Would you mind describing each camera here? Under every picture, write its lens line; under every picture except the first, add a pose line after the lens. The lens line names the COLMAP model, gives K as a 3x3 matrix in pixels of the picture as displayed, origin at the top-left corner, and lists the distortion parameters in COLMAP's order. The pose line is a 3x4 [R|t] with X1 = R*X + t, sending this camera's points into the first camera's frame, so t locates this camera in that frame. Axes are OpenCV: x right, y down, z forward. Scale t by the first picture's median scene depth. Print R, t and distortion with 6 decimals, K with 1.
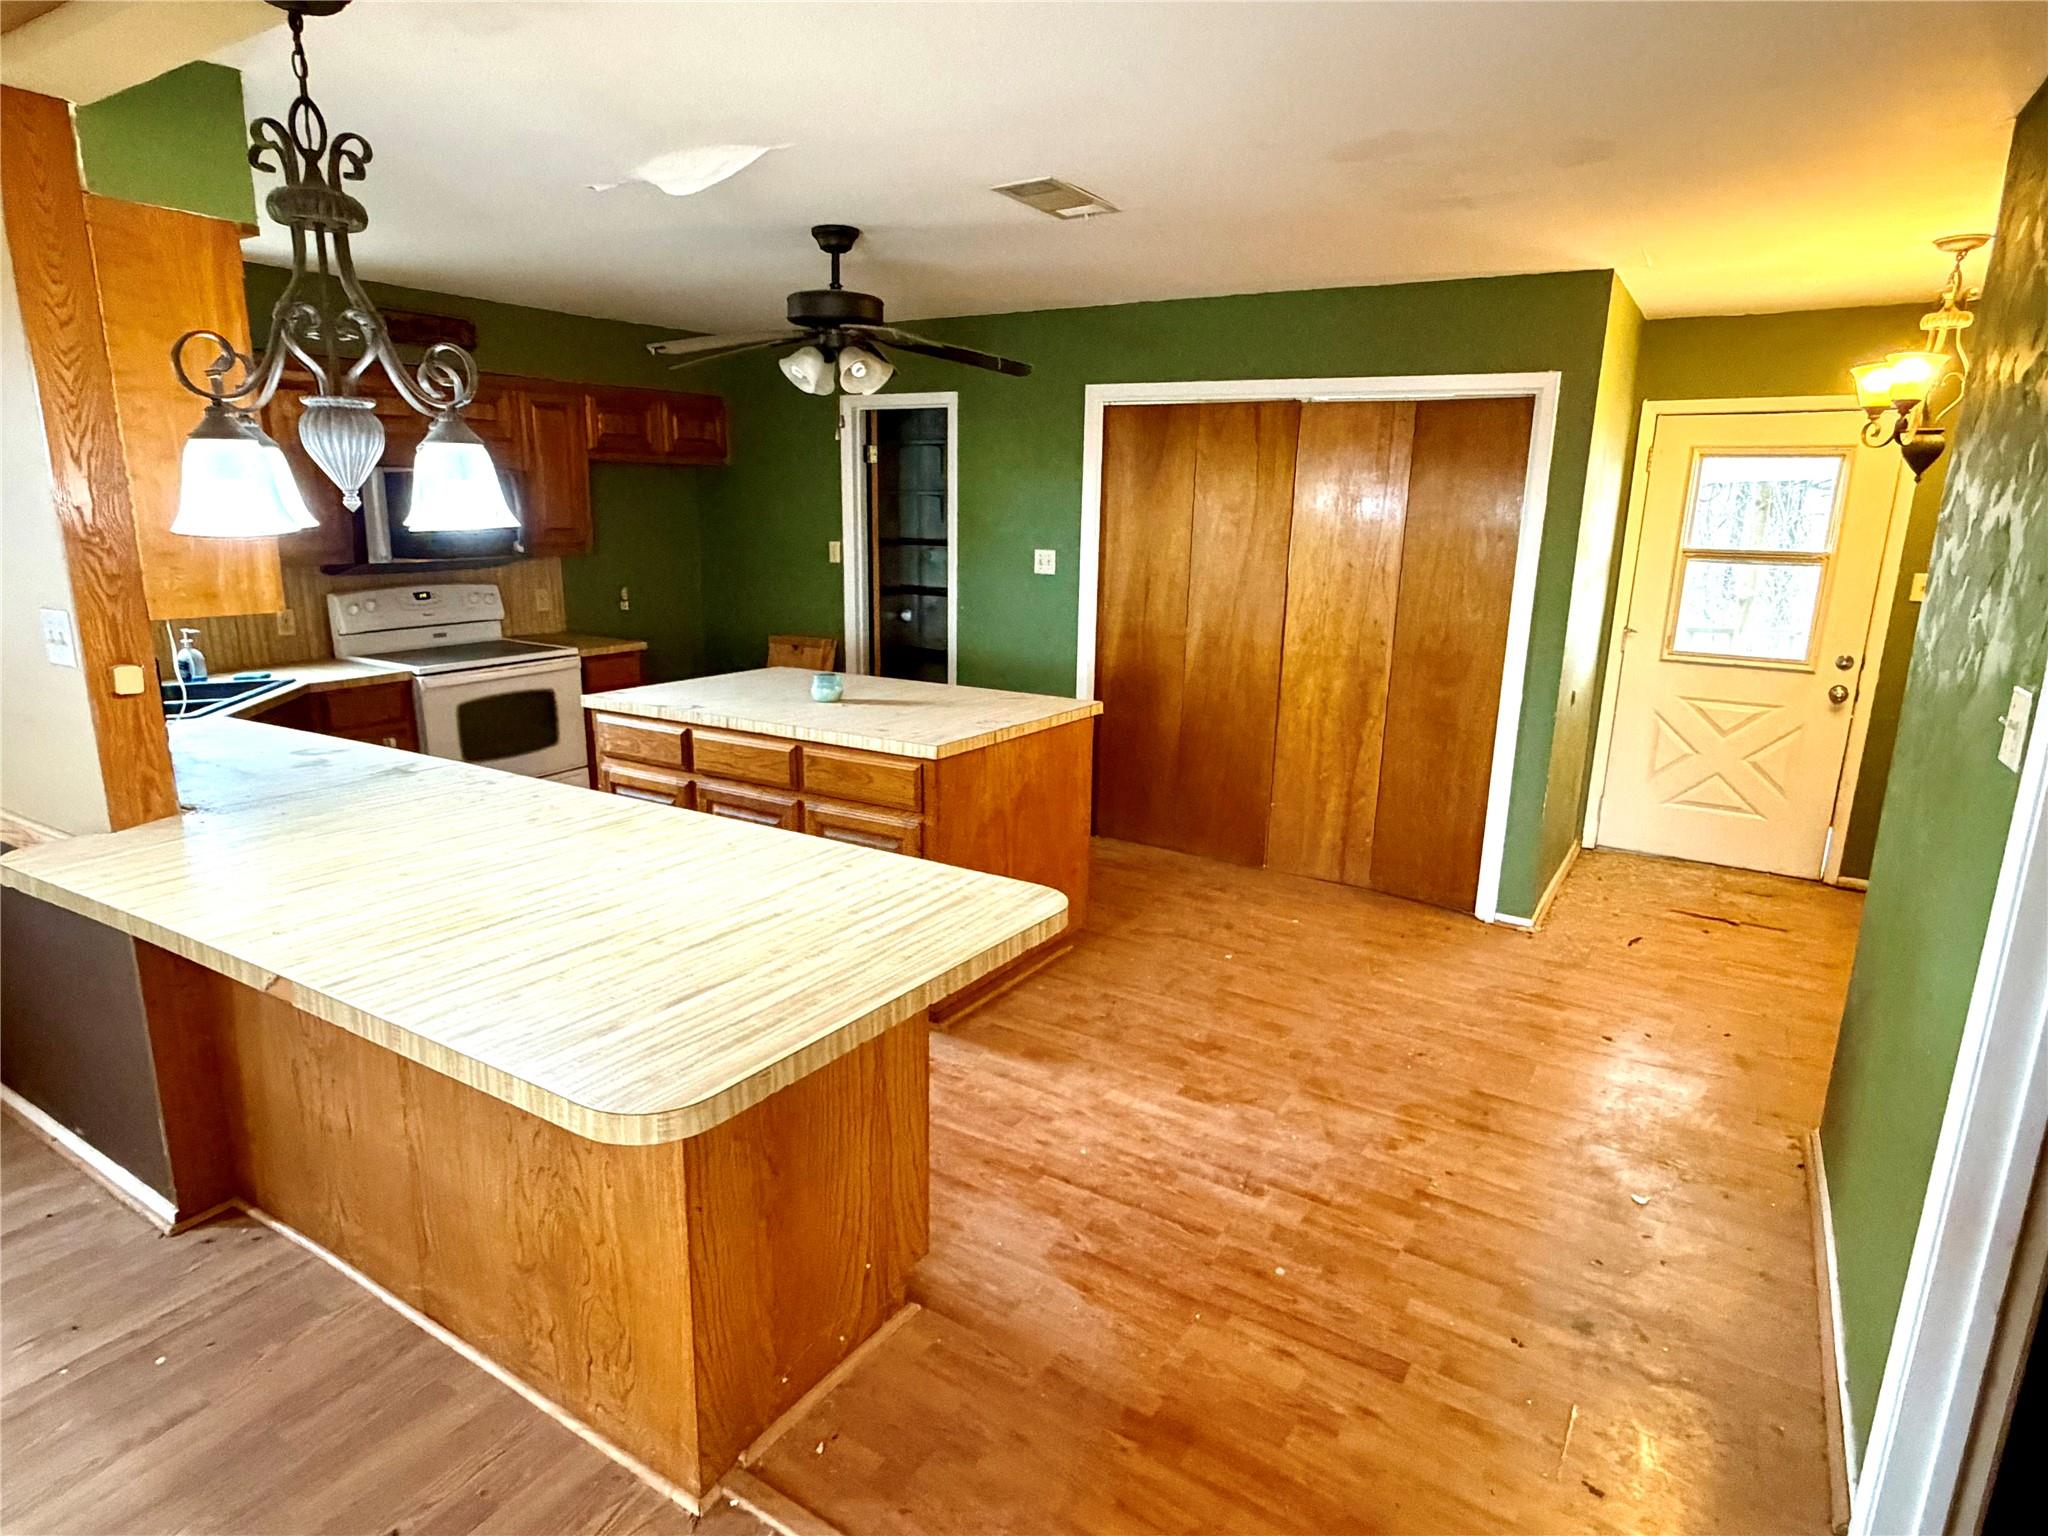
lens RADIAL K [[1127.6, 0, 1032.6], [0, 1127.6, 753.6], [0, 0, 1]] dist [0.021656, -0.000210]
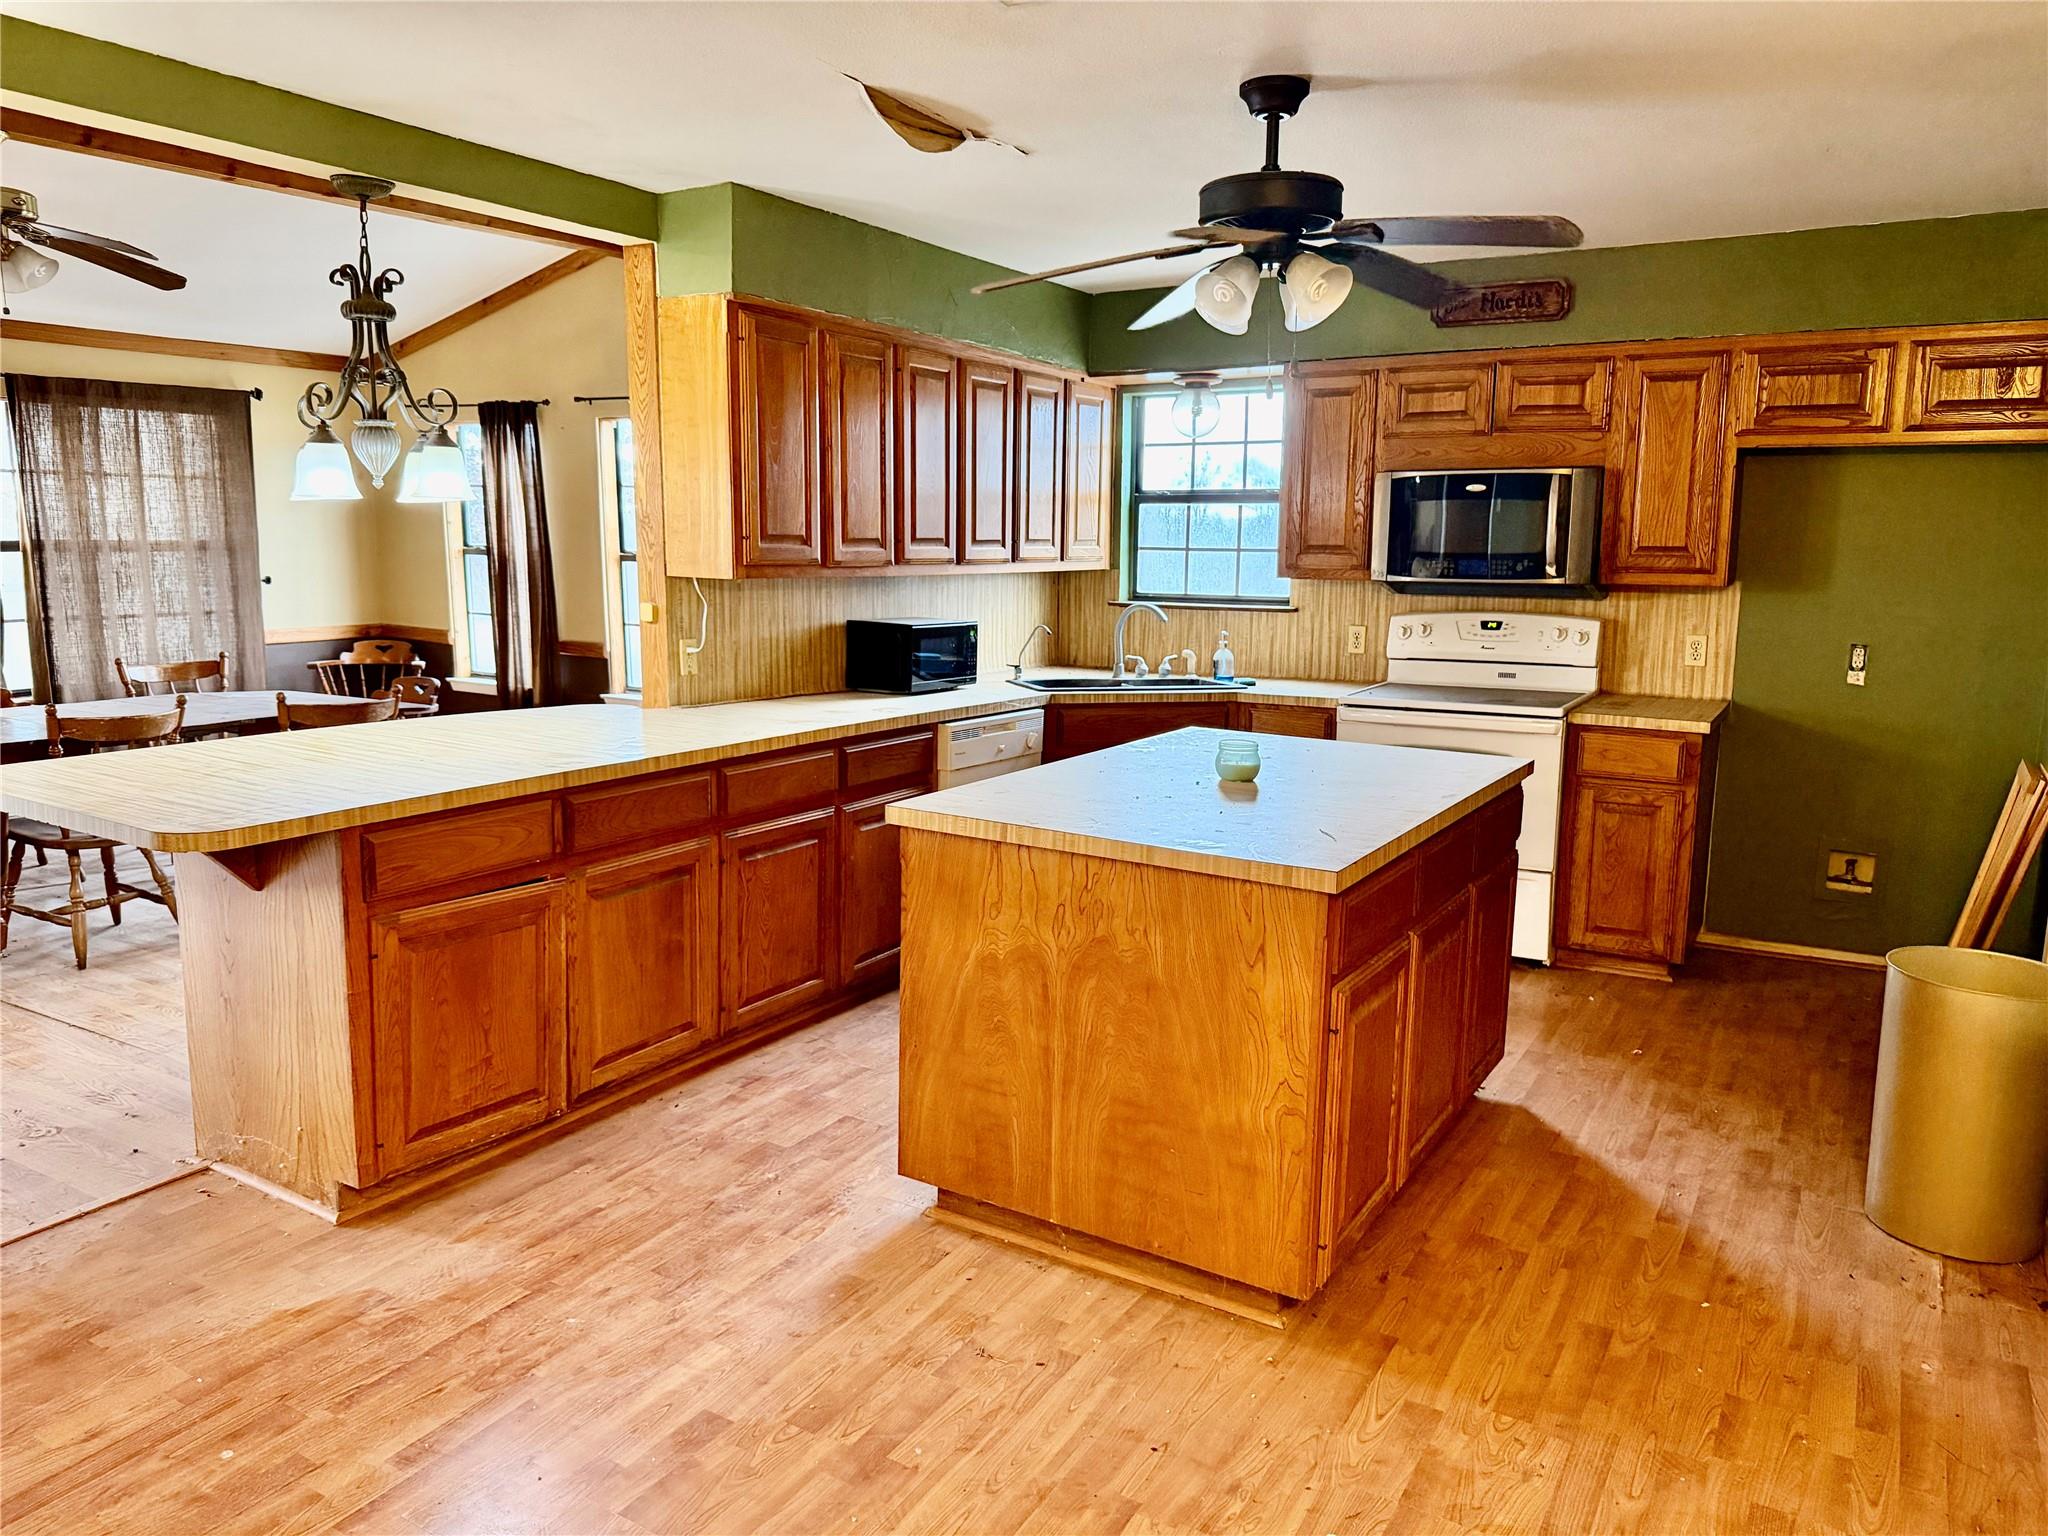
lens RADIAL K [[1439.2, 0, 1006.4], [0, 1439.2, 780.8], [0, 0, 1]] dist [0.020339, -0.021408]
pose [[0.022886, 0.165383, -0.985964, 0.874580], [-0.227440, 0.961223, 0.155953, -0.195278], [0.973523, 0.220678, 0.059614, 1.062290]]
